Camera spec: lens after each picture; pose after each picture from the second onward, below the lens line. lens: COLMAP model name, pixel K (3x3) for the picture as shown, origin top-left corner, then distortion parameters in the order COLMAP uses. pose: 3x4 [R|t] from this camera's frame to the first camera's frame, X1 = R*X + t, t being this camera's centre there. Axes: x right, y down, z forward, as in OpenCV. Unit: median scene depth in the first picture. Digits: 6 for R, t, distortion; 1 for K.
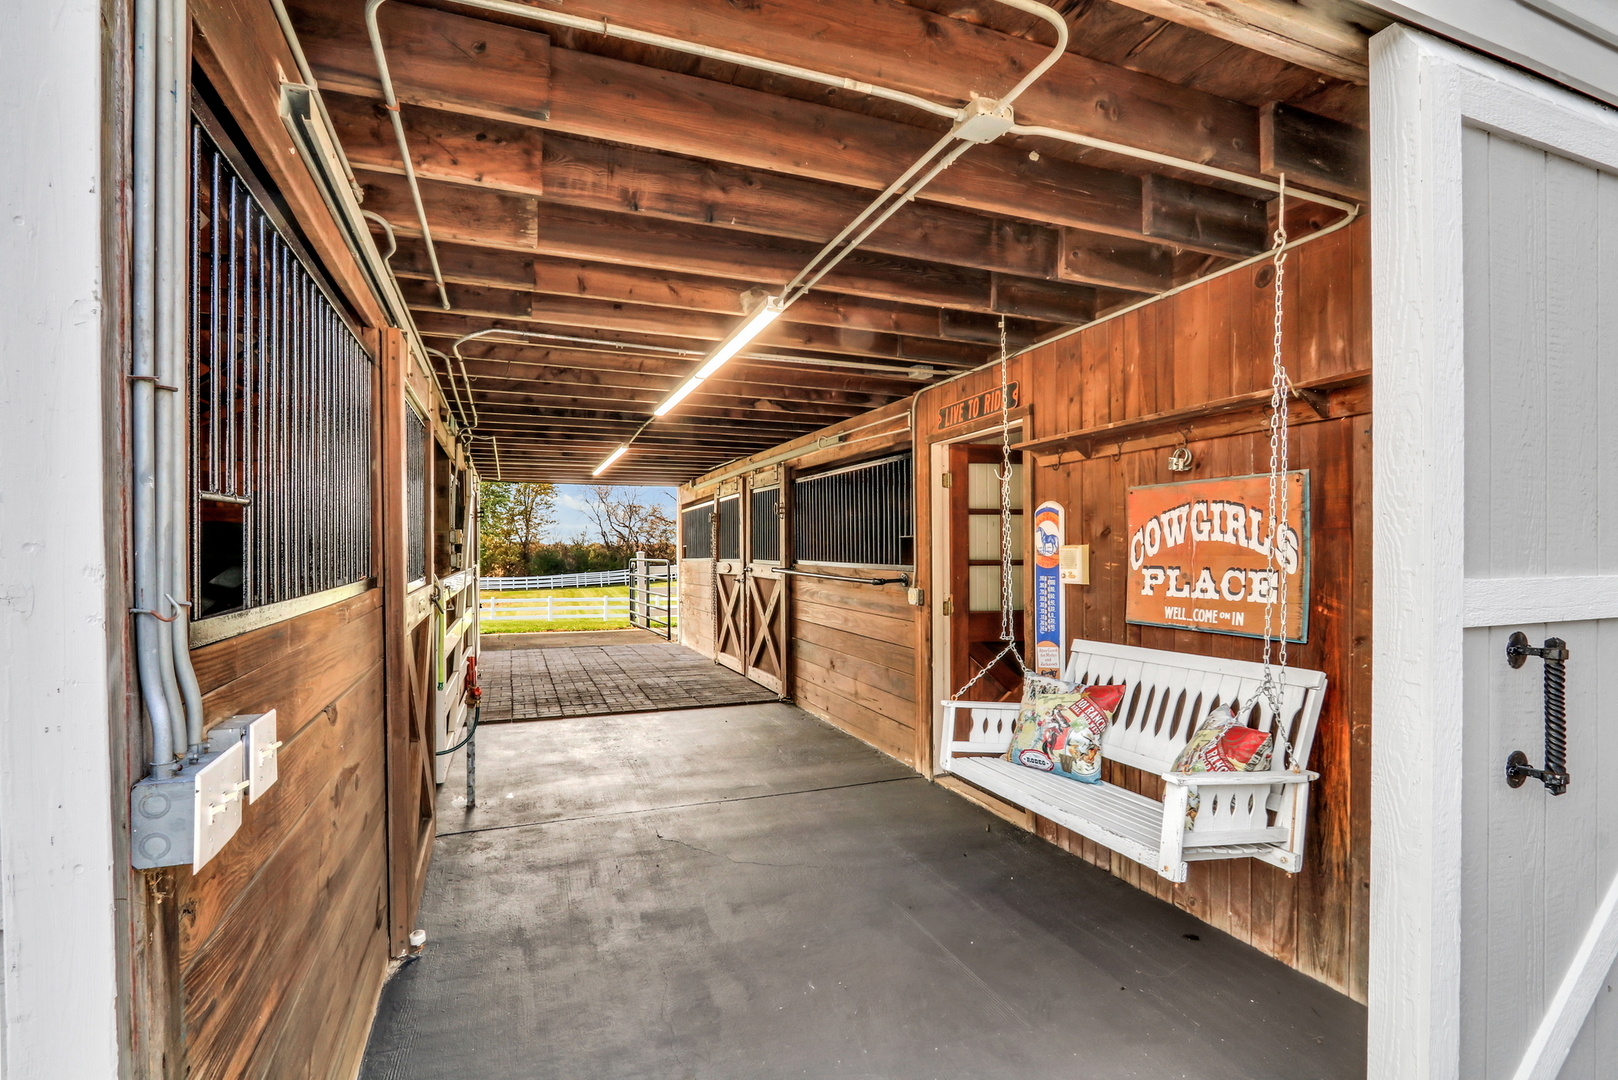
lens RADIAL K [[752.0, 0, 810.9], [0, 752.0, 554.9], [0, 0, 1]] dist [0.001621, 0.000011]
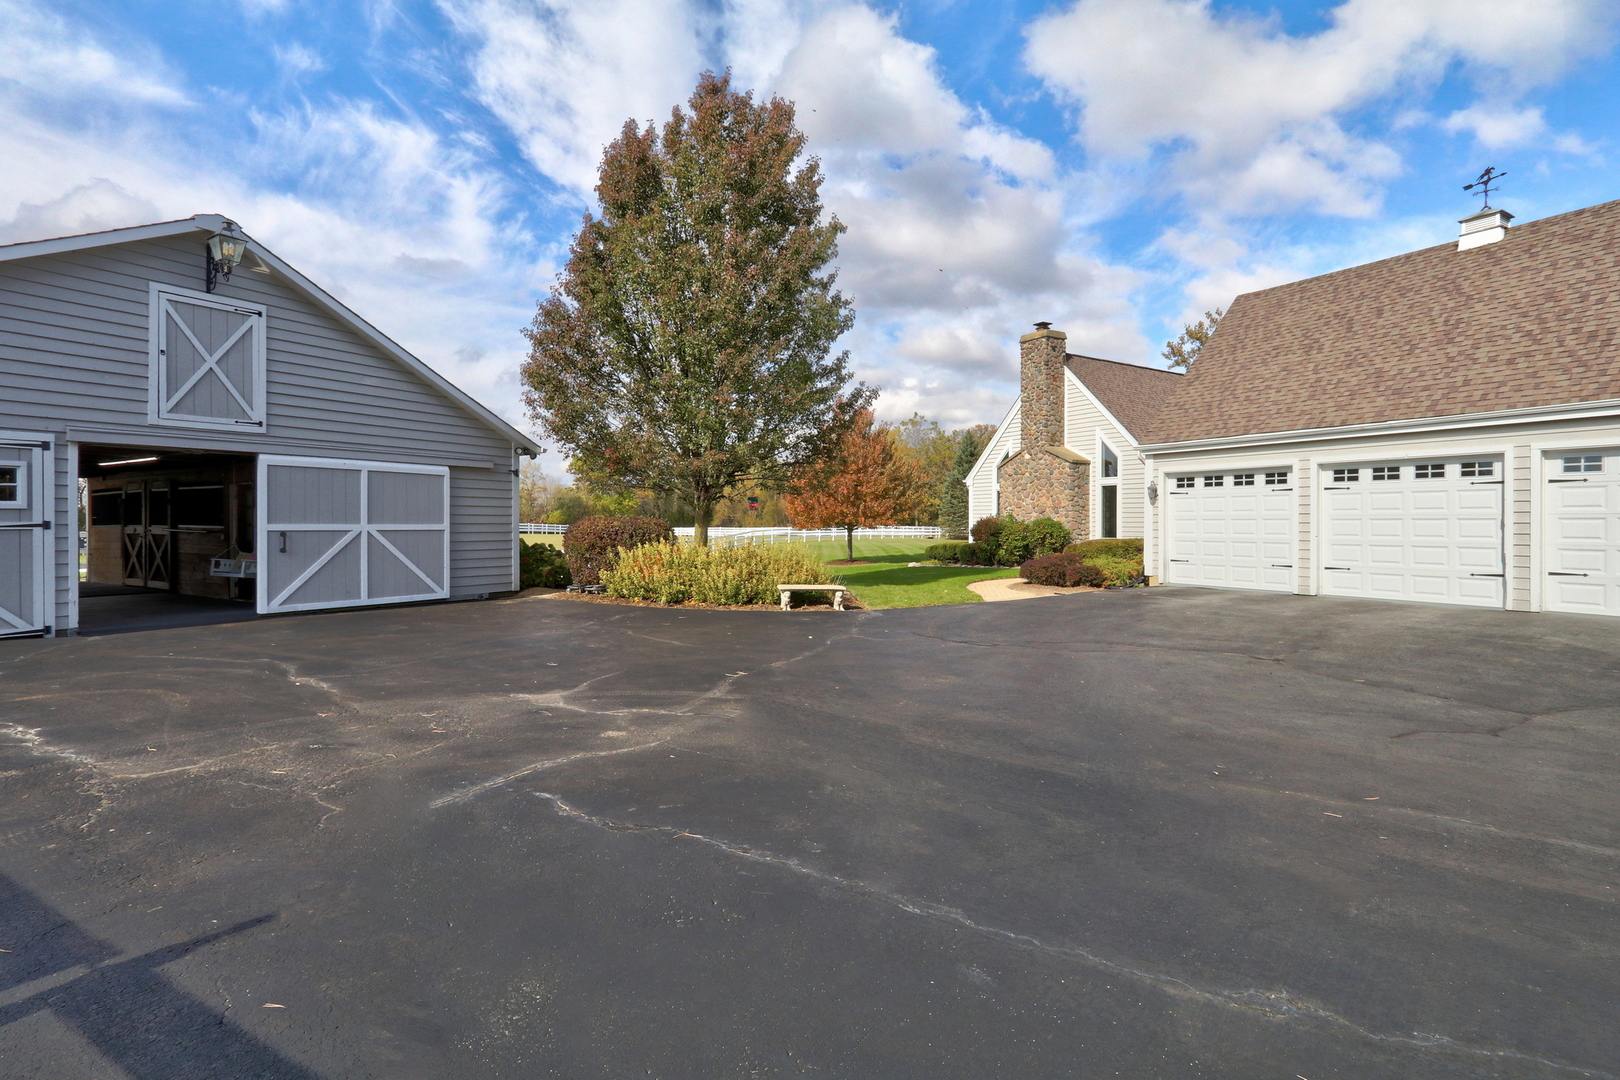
lens RADIAL K [[744.4, 0, 805.3], [0, 744.4, 526.8], [0, 0, 1]] dist [-0.001110, 0.000017]
pose [[0.804981, -0.000783, 0.593301, 0.153150], [0.000337, 1.000000, 0.000862, 0.009902], [-0.593301, -0.000494, 0.804980, -1.658122]]
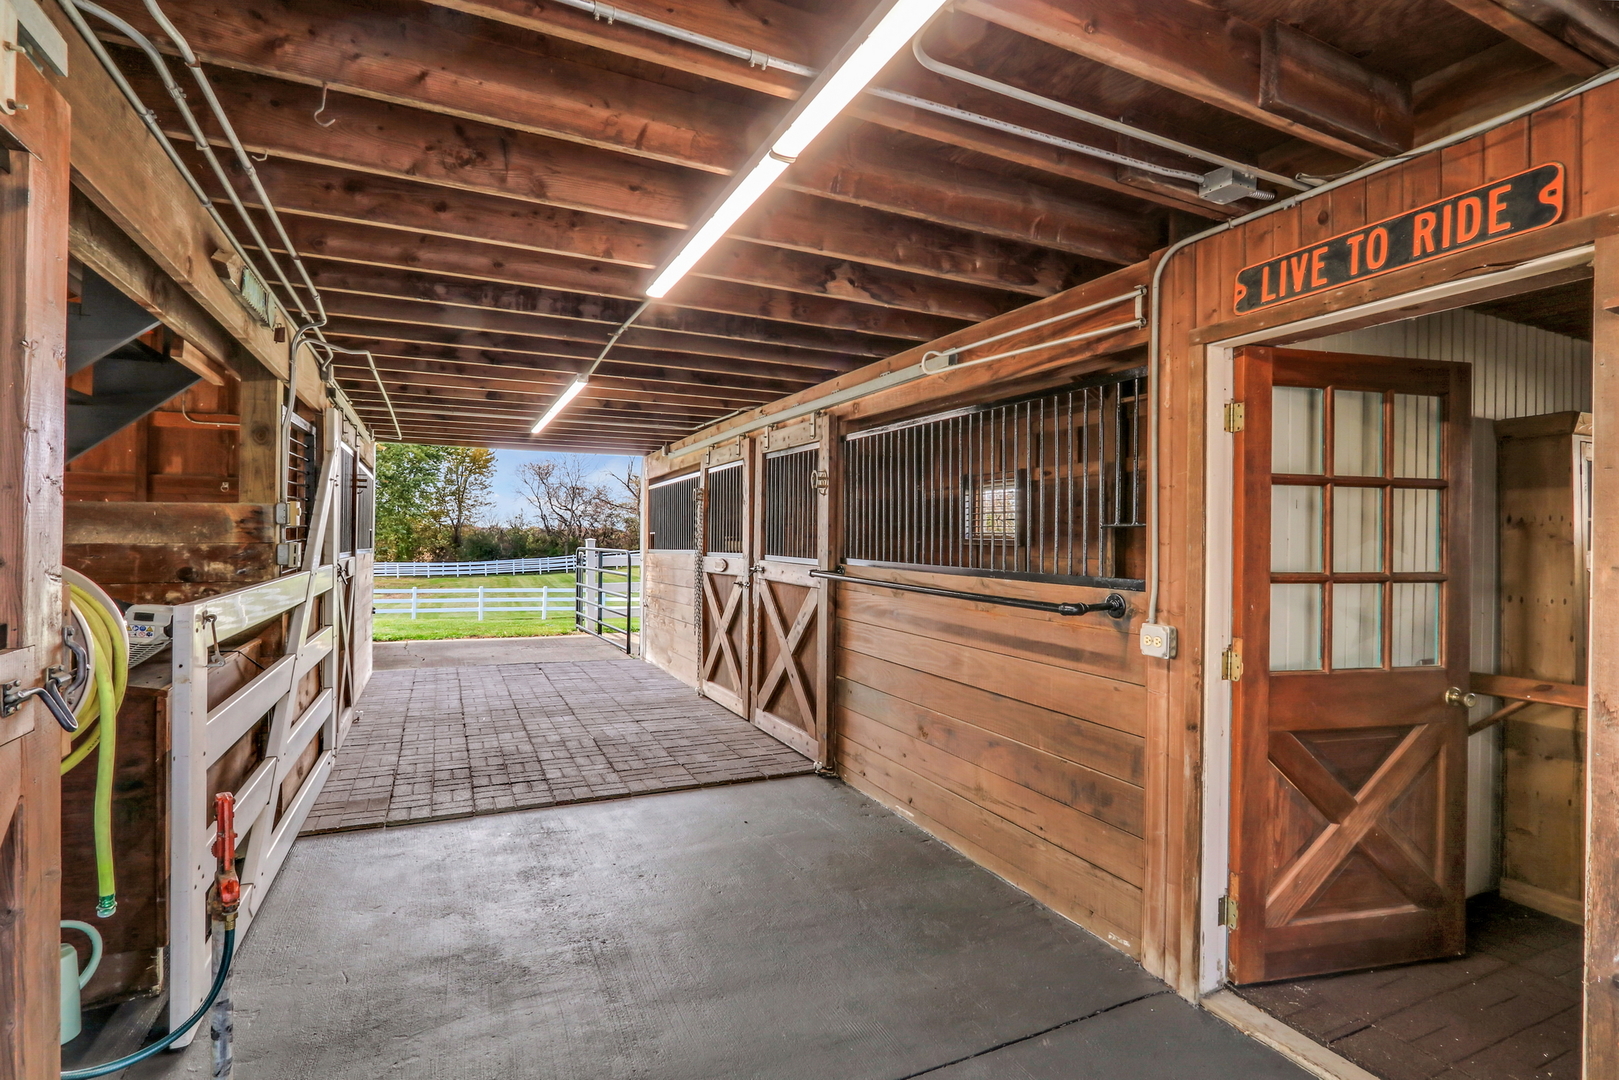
lens RADIAL K [[768.5, 0, 807.1], [0, 768.5, 538.7], [0, 0, 1]] dist [-0.005374, -0.000246]
pose [[0.997958, 0.014475, 0.062206, -0.089237], [-0.014157, 0.999884, -0.005562, -0.005637], [-0.062279, 0.004670, 0.998048, 0.315444]]
